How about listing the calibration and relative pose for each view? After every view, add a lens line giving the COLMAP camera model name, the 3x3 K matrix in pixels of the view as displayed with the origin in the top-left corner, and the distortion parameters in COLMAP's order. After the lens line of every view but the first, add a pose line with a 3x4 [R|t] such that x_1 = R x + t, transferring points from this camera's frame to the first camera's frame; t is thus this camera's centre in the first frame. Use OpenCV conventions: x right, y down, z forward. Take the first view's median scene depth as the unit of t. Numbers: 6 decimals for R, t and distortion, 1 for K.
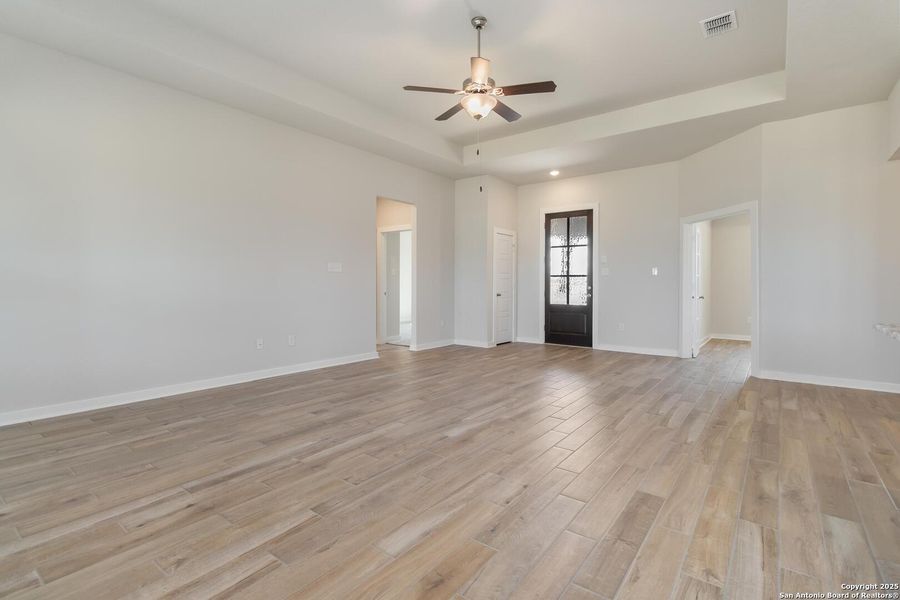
lens RADIAL K [[420.3, 0, 455.1], [0, 420.3, 287.8], [0, 0, 1]] dist [0.001068, 0.000264]
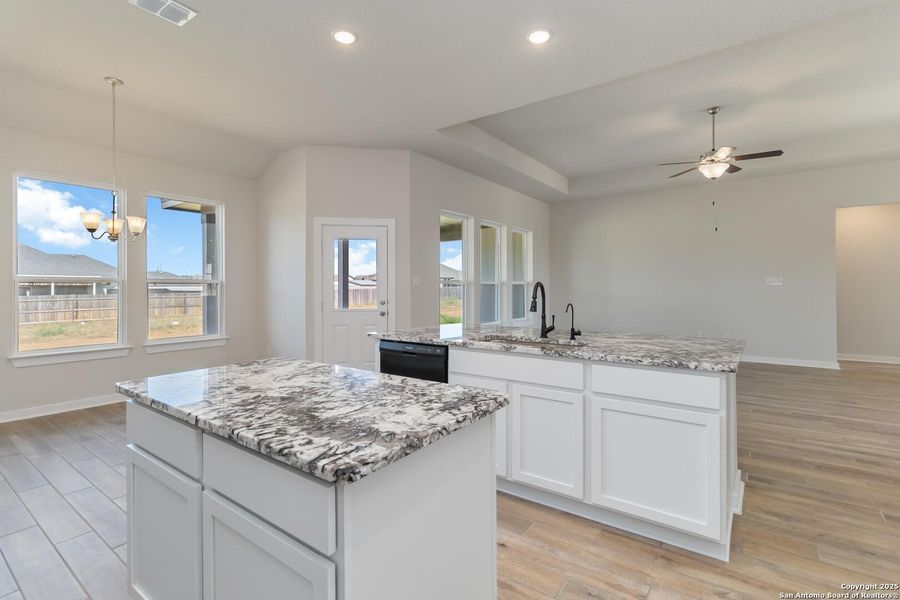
lens RADIAL K [[420.3, 0, 455.1], [0, 420.3, 287.8], [0, 0, 1]] dist [0.001068, 0.000264]
pose [[0.034024, -0.003982, -0.999413, 0.939062], [-0.006064, 0.999973, -0.004191, -0.022148], [0.999403, 0.006203, 0.033999, 0.066967]]
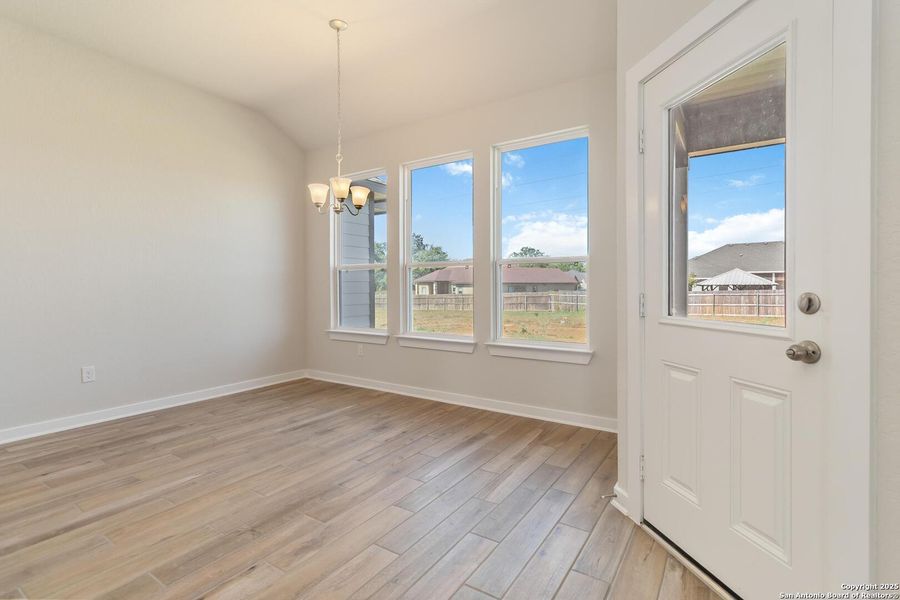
lens RADIAL K [[420.3, 0, 455.1], [0, 420.3, 287.8], [0, 0, 1]] dist [0.001068, 0.000264]
pose [[-0.997026, -0.001957, -0.077042, 0.141945], [-0.002841, 0.999931, 0.011371, -0.002797], [0.077015, 0.011556, -0.996963, 0.148402]]
